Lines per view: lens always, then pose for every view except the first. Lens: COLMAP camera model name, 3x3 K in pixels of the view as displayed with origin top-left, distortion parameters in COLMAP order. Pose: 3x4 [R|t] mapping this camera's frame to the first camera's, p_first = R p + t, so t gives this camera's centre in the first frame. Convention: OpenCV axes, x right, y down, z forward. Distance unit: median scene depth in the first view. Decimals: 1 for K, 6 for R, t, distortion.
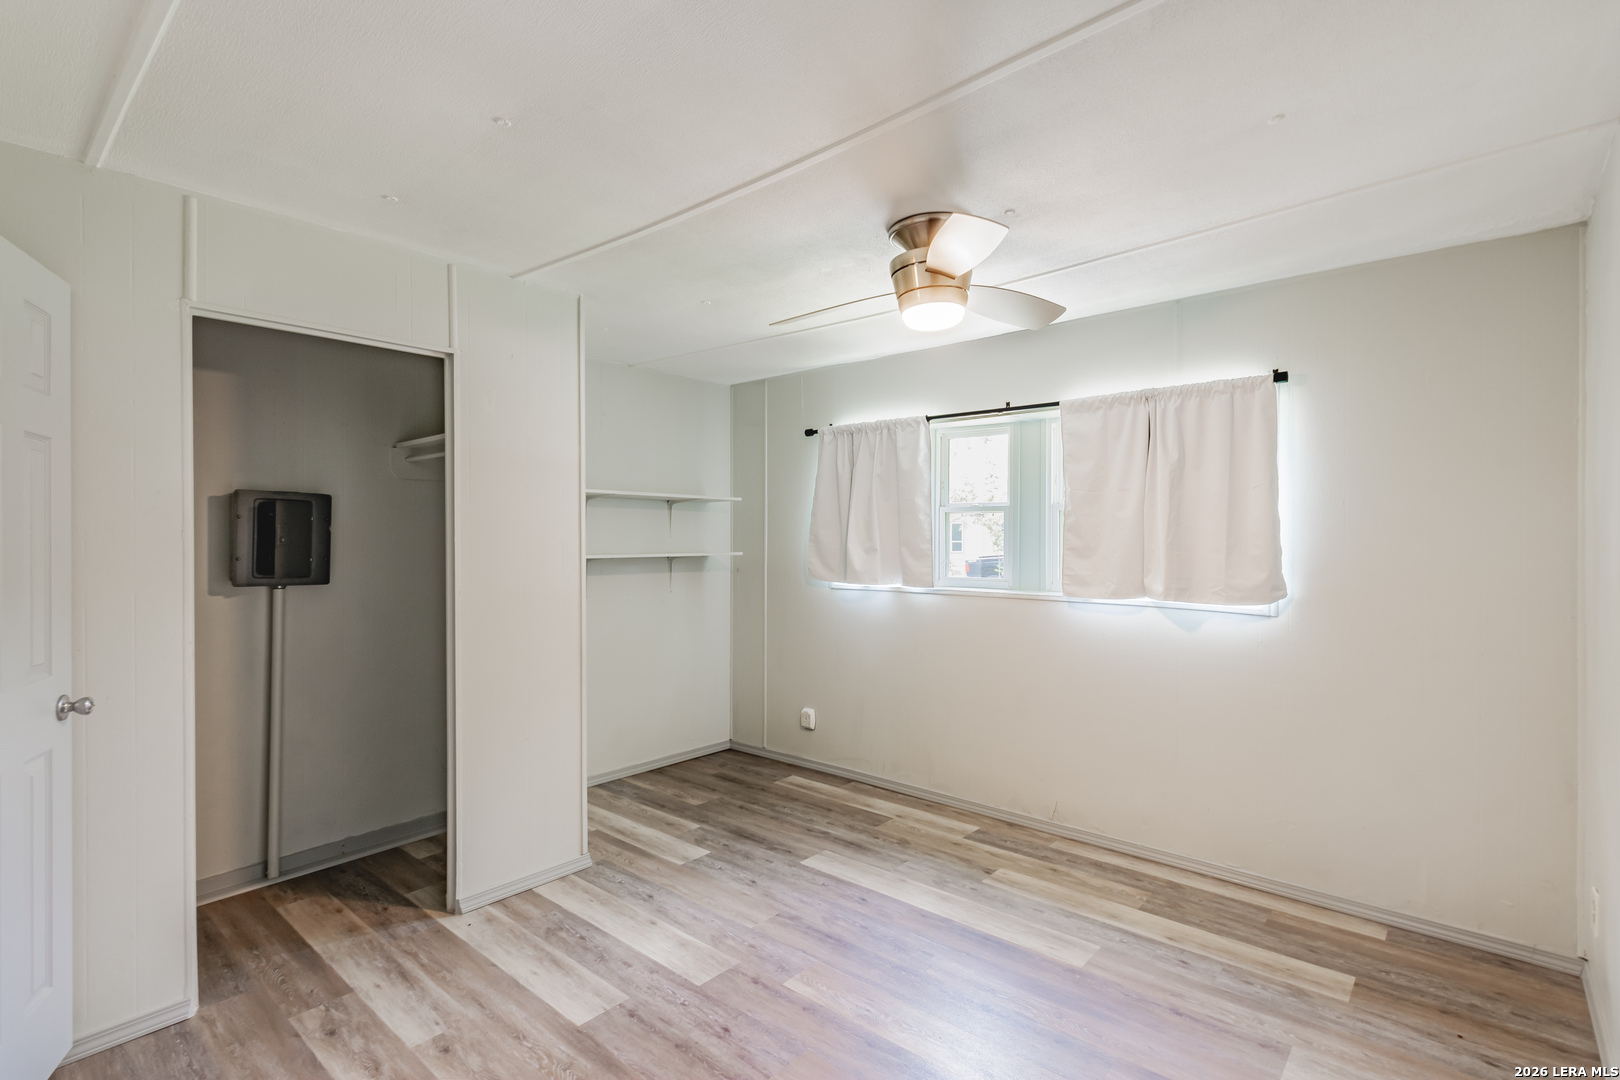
lens RADIAL K [[772.0, 0, 800.8], [0, 772.0, 546.9], [0, 0, 1]] dist [0.024069, -0.003733]
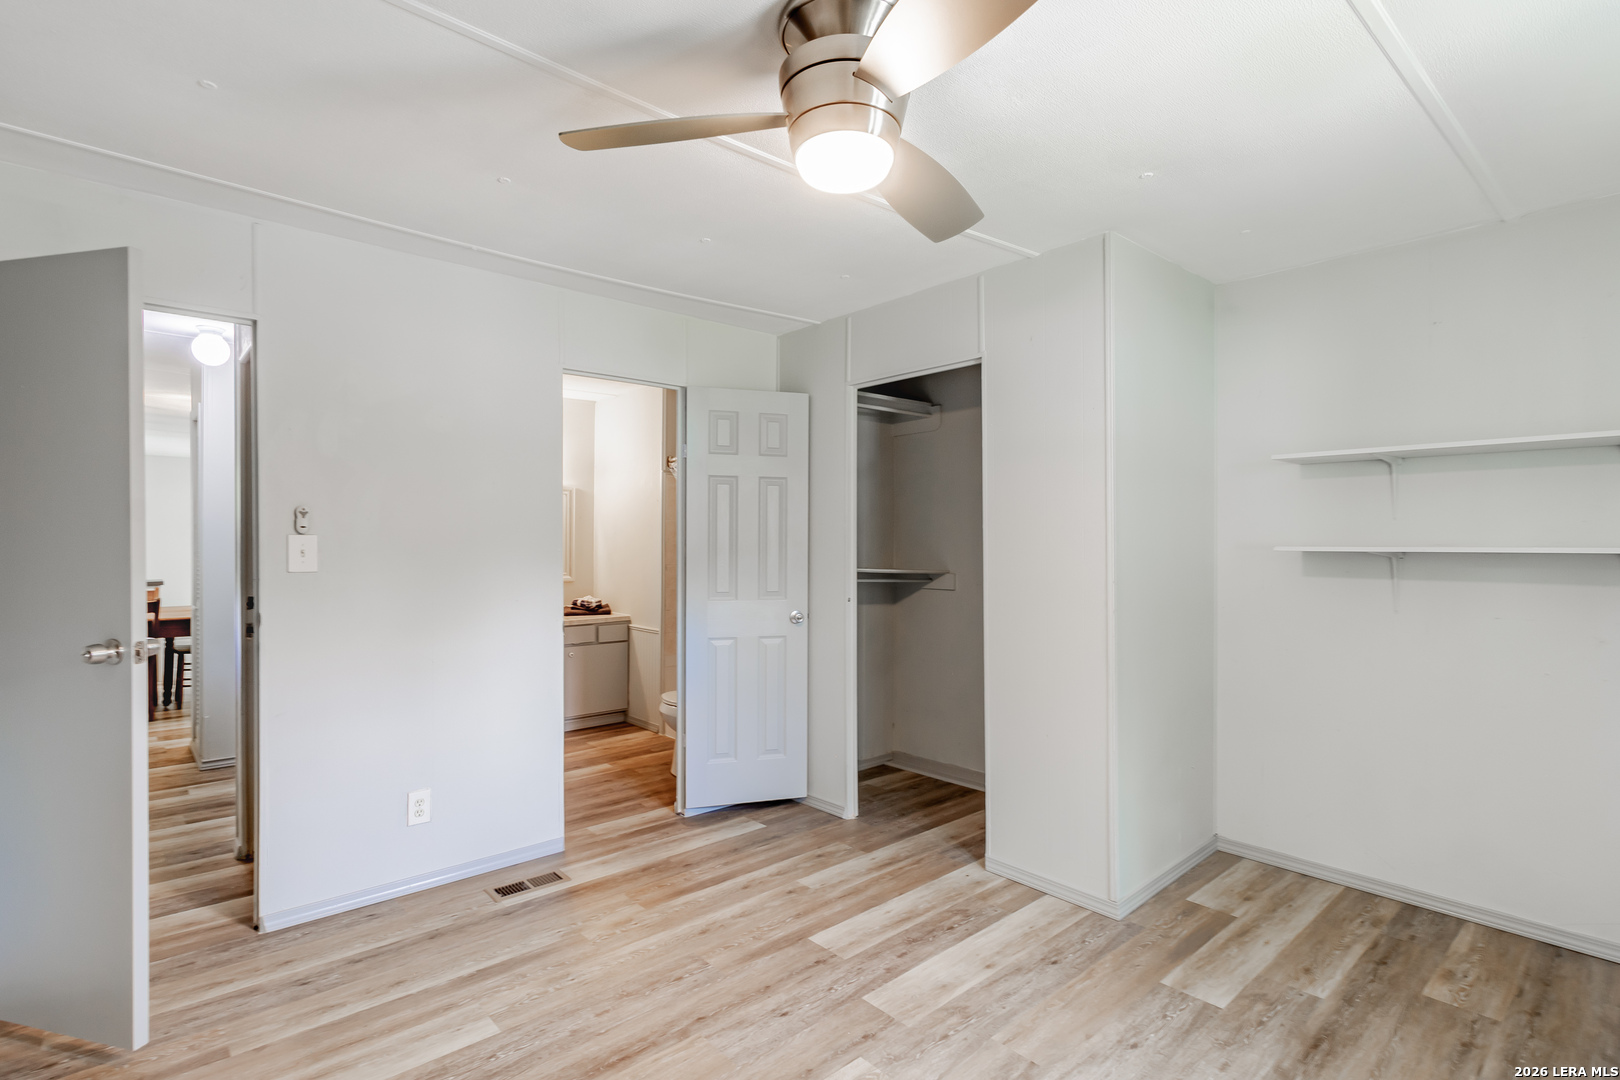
lens RADIAL K [[772.0, 0, 805.0], [0, 772.0, 541.2], [0, 0, 1]] dist [0.024069, -0.003733]
pose [[-0.132789, -0.003762, -0.991137, 0.726869], [0.004356, 0.999981, -0.004379, 0.006623], [0.991135, -0.004899, -0.132770, 0.932084]]
